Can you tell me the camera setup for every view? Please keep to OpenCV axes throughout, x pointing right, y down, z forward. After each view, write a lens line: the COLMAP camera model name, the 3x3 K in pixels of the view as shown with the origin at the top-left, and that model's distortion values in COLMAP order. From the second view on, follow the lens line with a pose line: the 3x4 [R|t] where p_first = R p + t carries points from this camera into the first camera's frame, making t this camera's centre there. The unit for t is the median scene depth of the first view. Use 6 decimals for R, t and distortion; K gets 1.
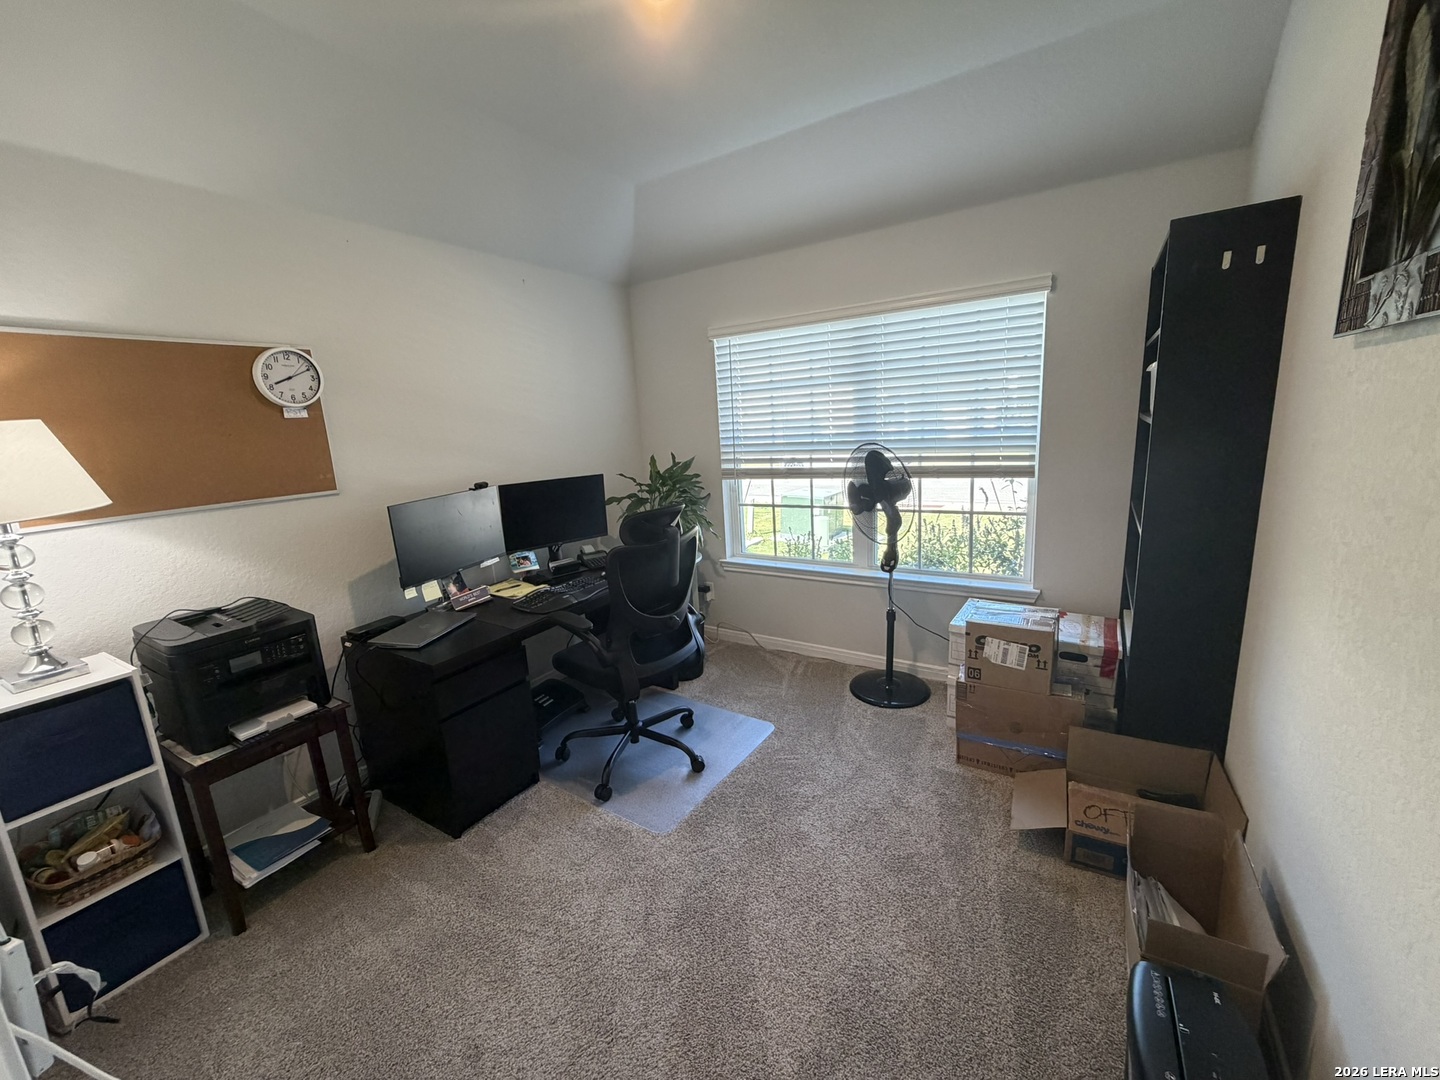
lens RADIAL K [[570.9, 0, 716.5], [0, 570.9, 539.2], [0, 0, 1]] dist [0.000064, 0.000189]
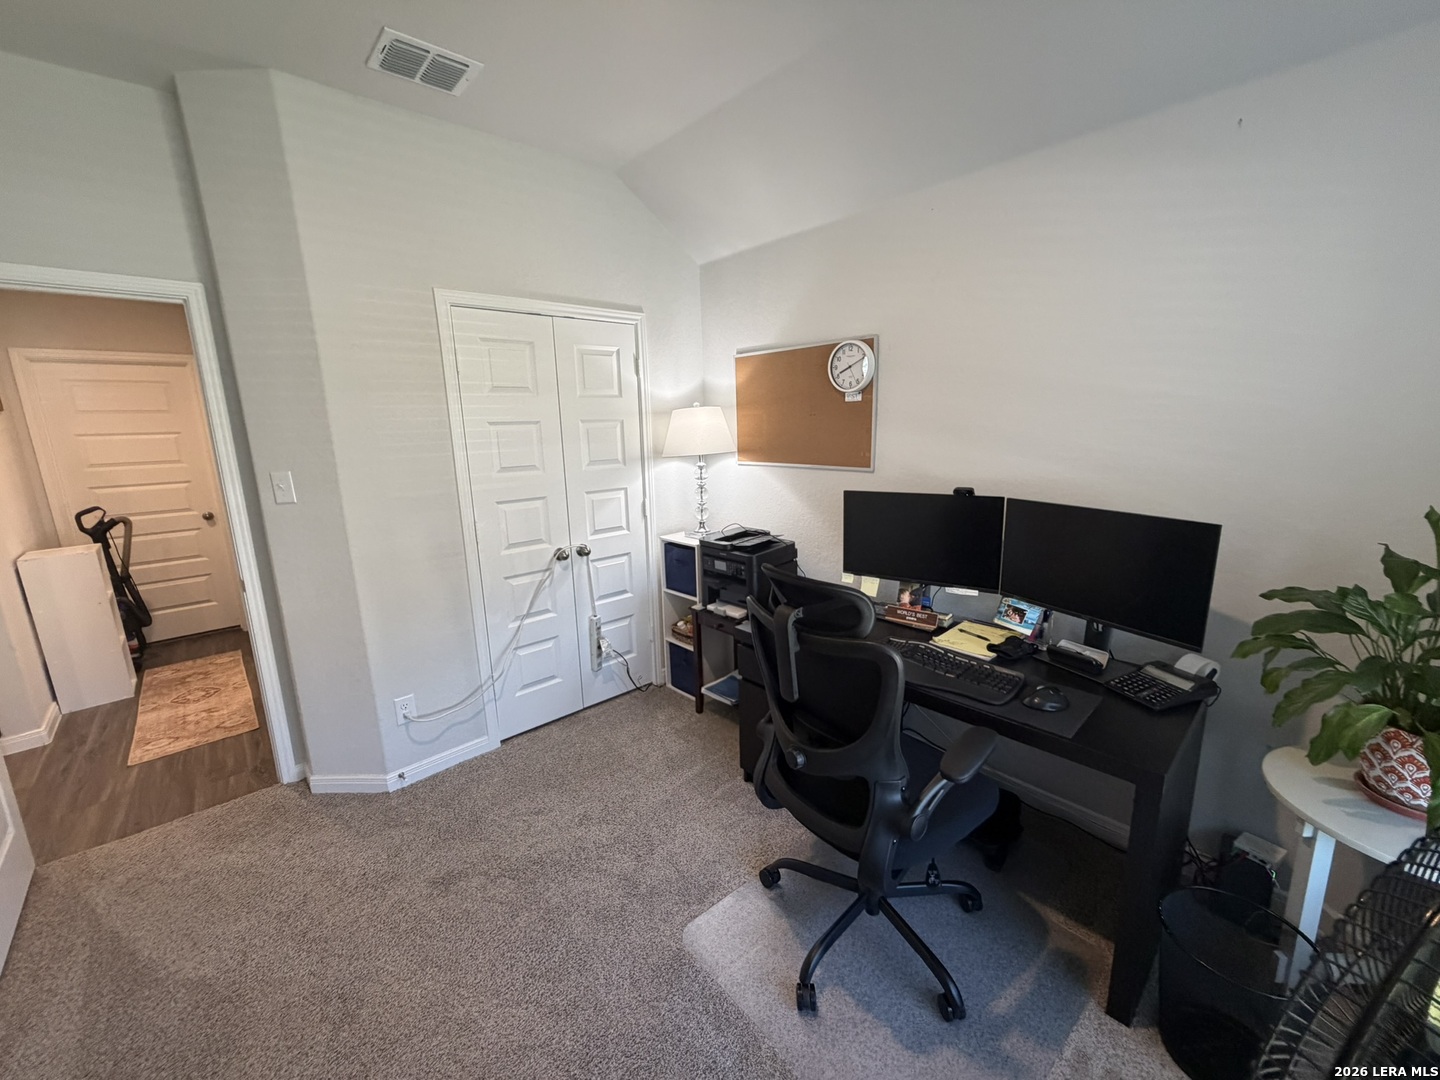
lens RADIAL K [[570.9, 0, 721.1], [0, 570.9, 536.7], [0, 0, 1]] dist [0.000064, 0.000189]
pose [[-0.273704, 0.252612, -0.928048, 0.471585], [-0.157026, 0.940212, 0.302234, -0.258729], [0.948909, 0.228450, -0.217673, 1.049276]]
